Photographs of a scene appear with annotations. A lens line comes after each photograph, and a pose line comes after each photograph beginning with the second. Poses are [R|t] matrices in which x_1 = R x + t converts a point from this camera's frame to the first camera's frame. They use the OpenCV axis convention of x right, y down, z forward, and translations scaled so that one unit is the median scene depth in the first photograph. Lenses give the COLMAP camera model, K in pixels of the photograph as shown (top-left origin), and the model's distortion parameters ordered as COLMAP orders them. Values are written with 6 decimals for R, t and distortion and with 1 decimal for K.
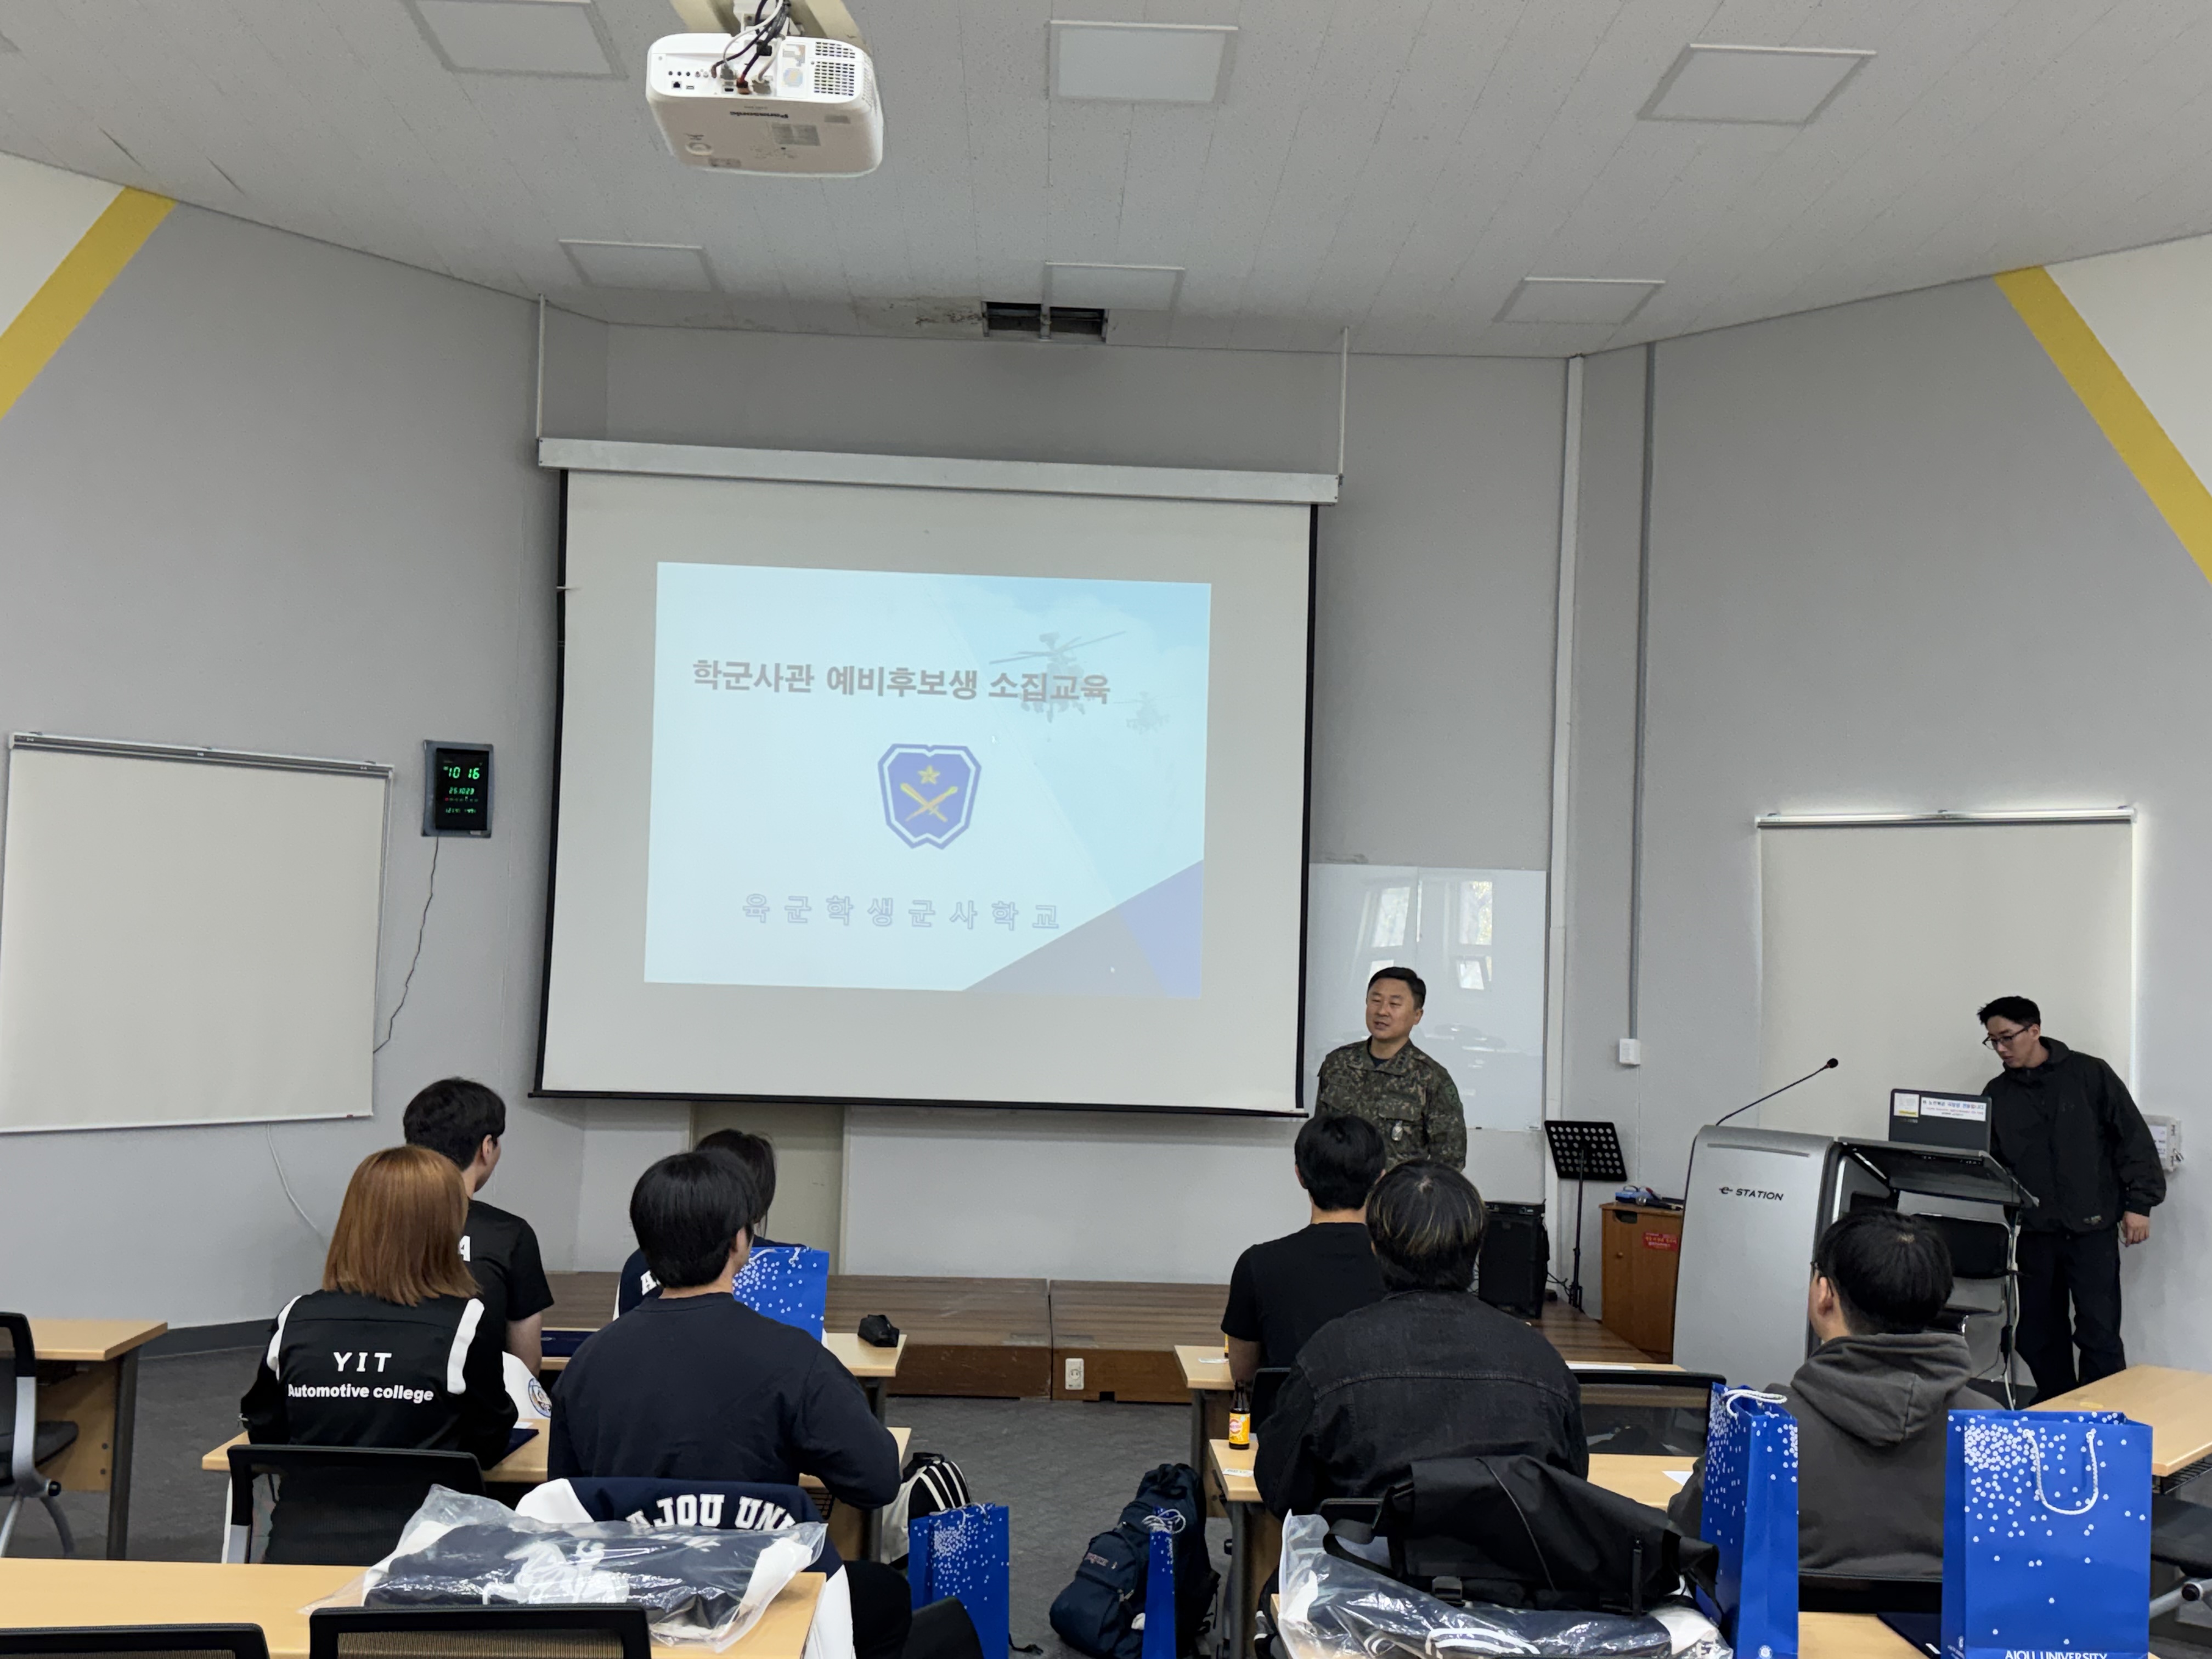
lens RADIAL K [[2242.8, 0, 1106.0], [0, 2242.8, 829.5], [0, 0, 1]] dist [-0.000053, -0.009376]
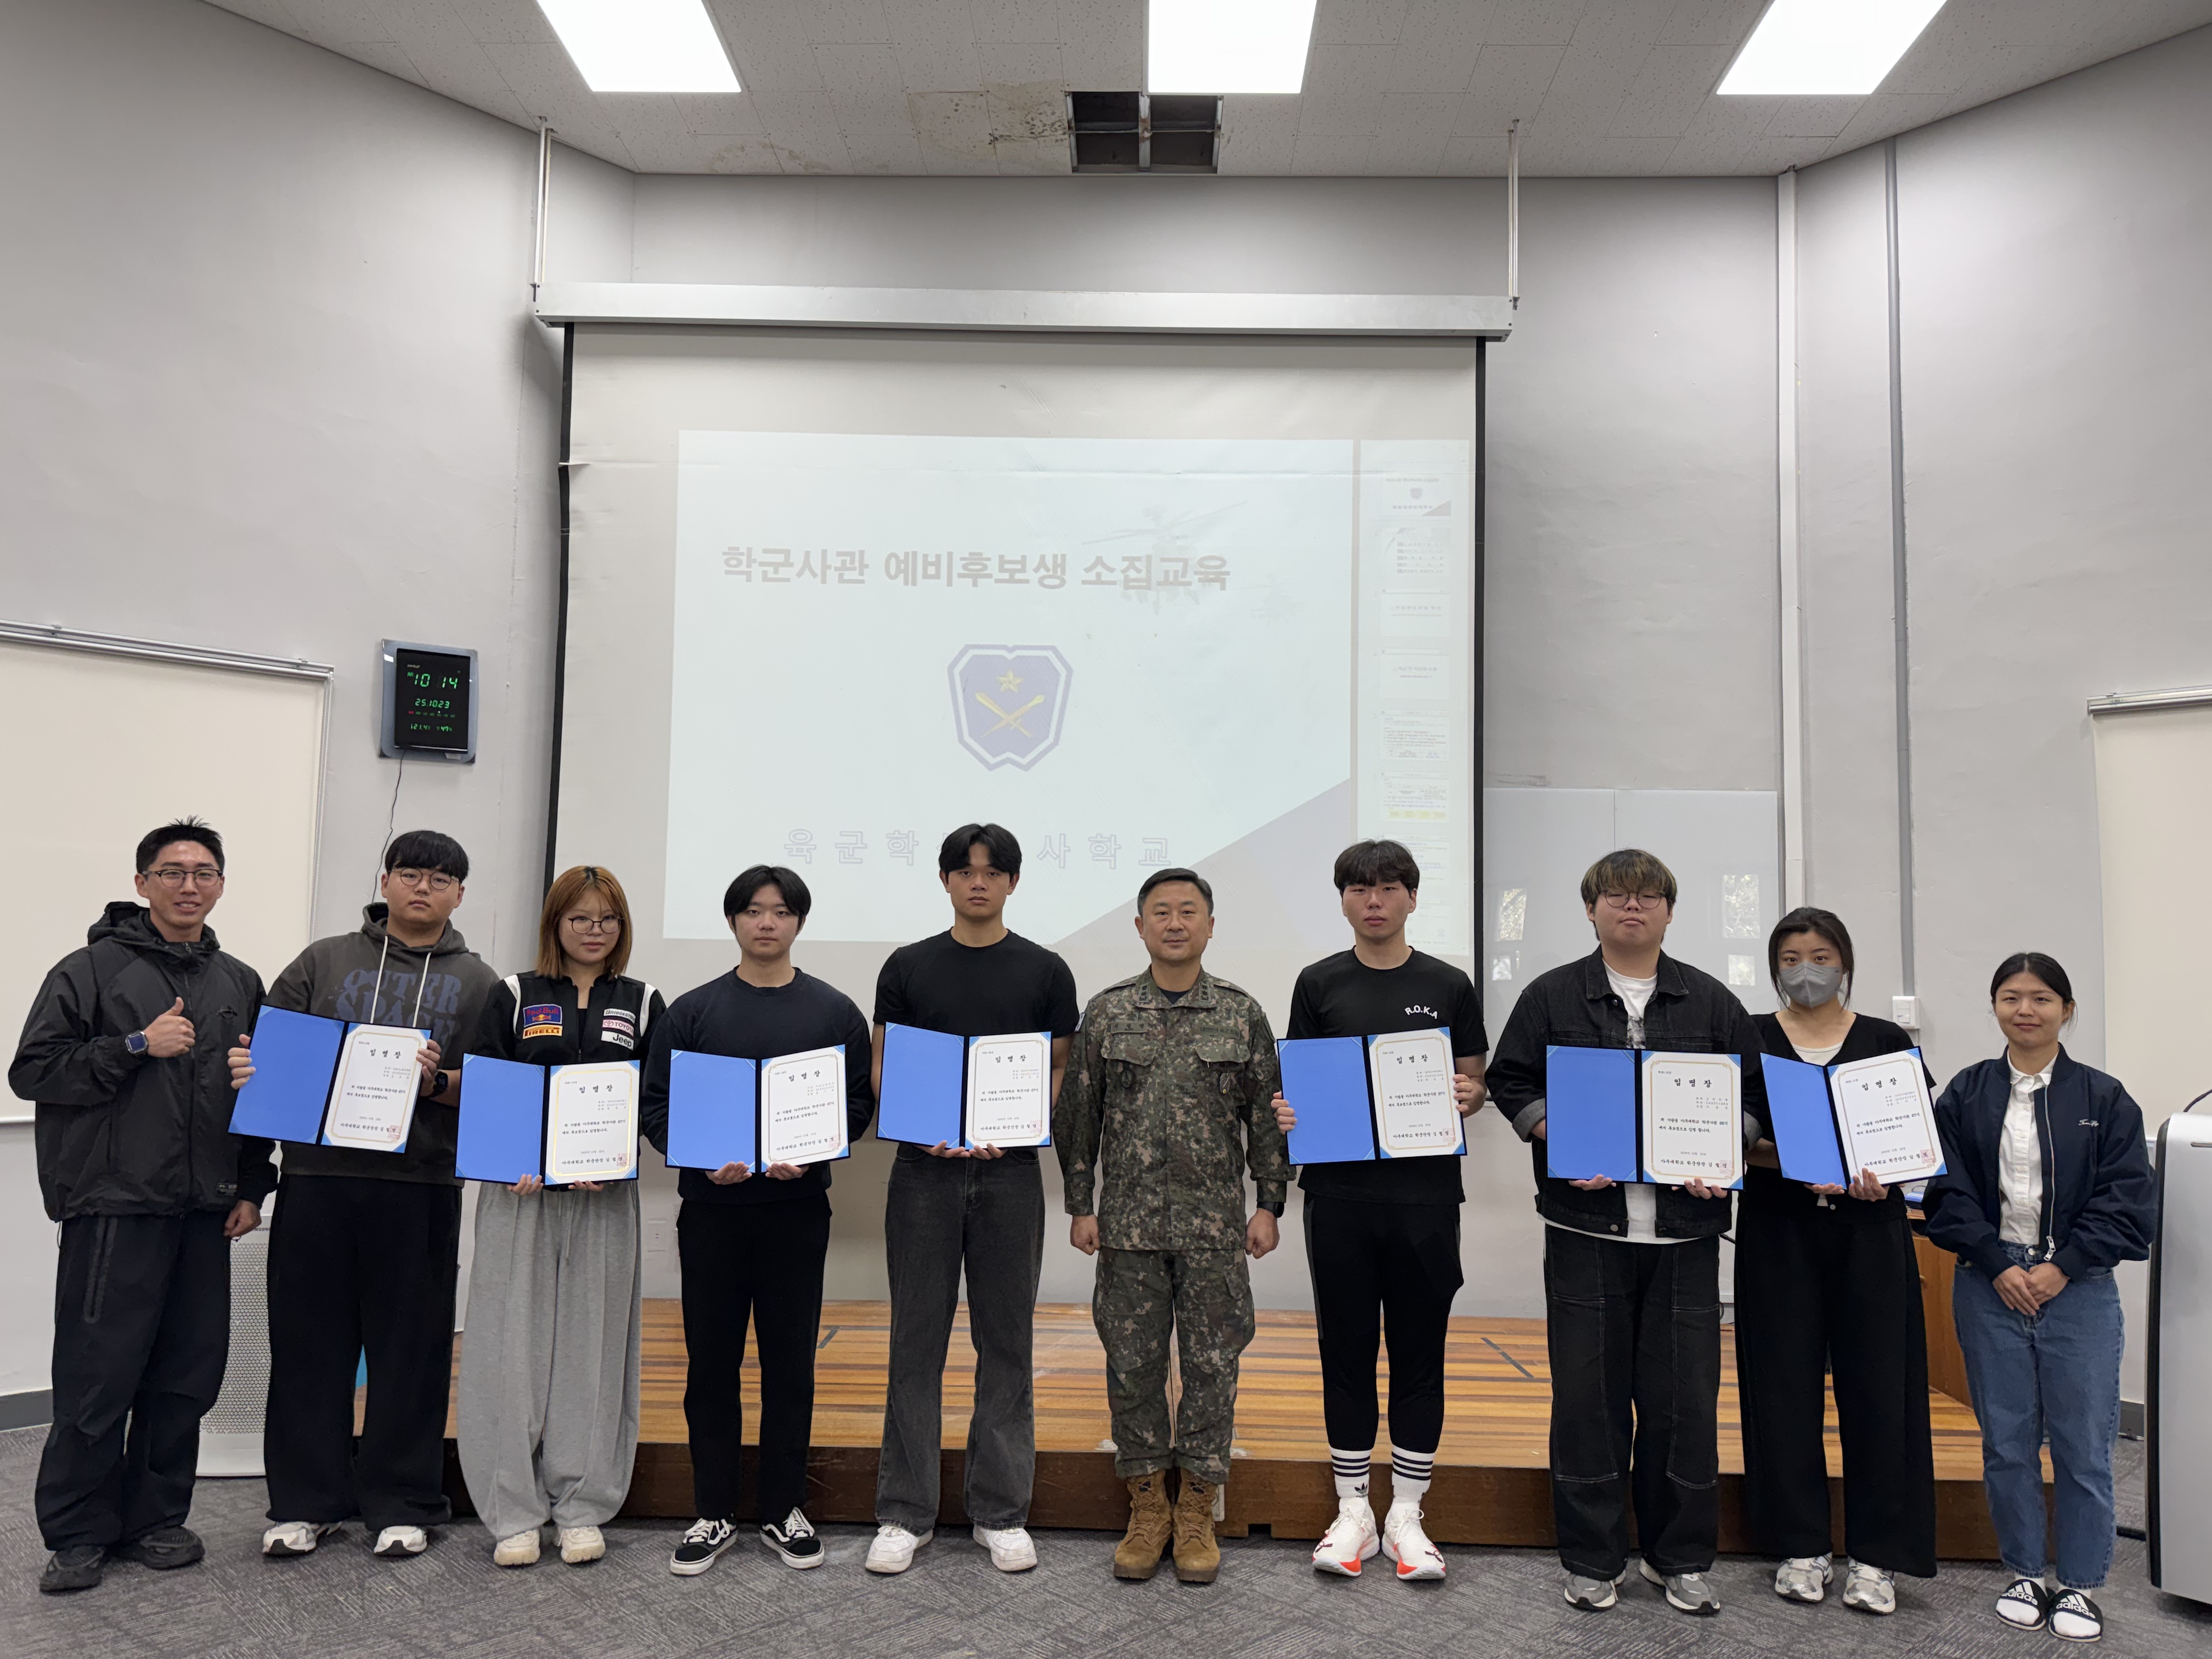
lens RADIAL K [[1550.7, 0, 1106.0], [0, 1550.7, 829.5], [0, 0, 1]] dist [0.047894, -0.062965]
pose [[0.998316, -0.016770, -0.055525, -0.013332], [0.015024, 0.999384, -0.031719, 0.048152], [0.056023, 0.030832, 0.997953, 0.439033]]
